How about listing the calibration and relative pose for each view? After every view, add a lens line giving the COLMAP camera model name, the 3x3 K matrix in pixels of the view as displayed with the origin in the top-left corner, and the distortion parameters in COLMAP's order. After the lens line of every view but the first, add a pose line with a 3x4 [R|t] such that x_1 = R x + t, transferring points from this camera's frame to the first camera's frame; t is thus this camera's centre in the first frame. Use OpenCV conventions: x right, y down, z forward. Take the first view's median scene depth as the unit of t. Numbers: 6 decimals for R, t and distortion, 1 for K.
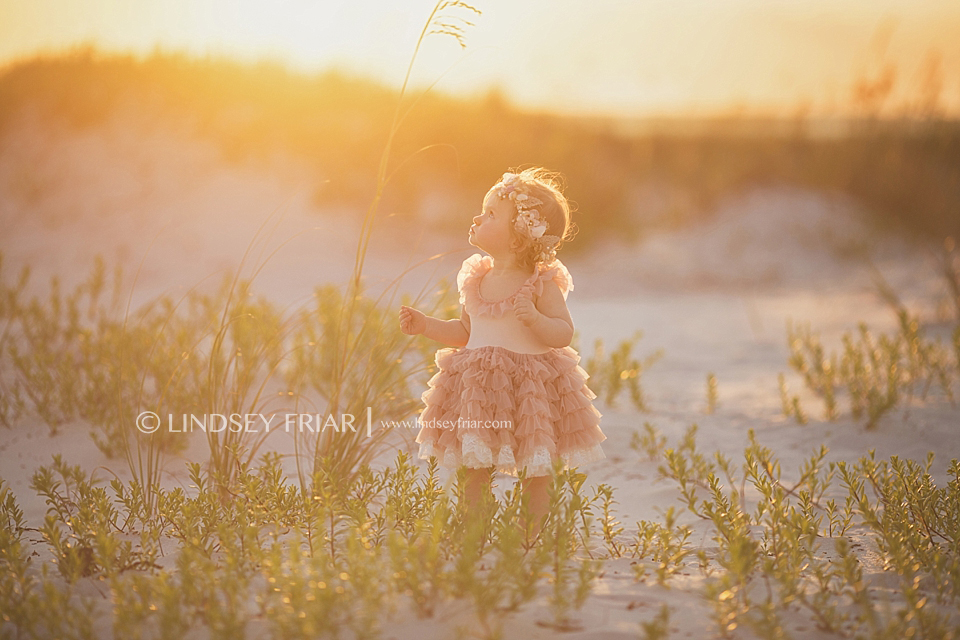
lens RADIAL K [[3757.3, 0, 480.0], [0, 3757.3, 320.0], [0, 0, 1]] dist [0.154227, 3.037594]
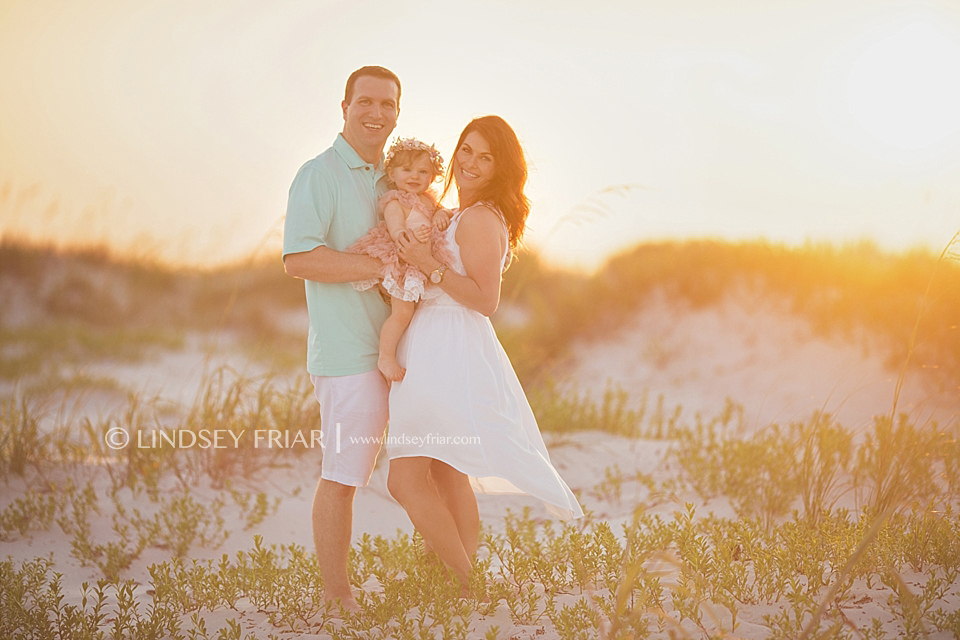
lens RADIAL K [[3757.3, 0, 480.0], [0, 3757.3, 320.0], [0, 0, 1]] dist [0.154227, 3.037594]
pose [[0.987695, -0.001521, -0.156387, 0.039538], [-0.005641, 0.998956, -0.045342, 0.023963], [0.156293, 0.045666, 0.986655, -0.560474]]
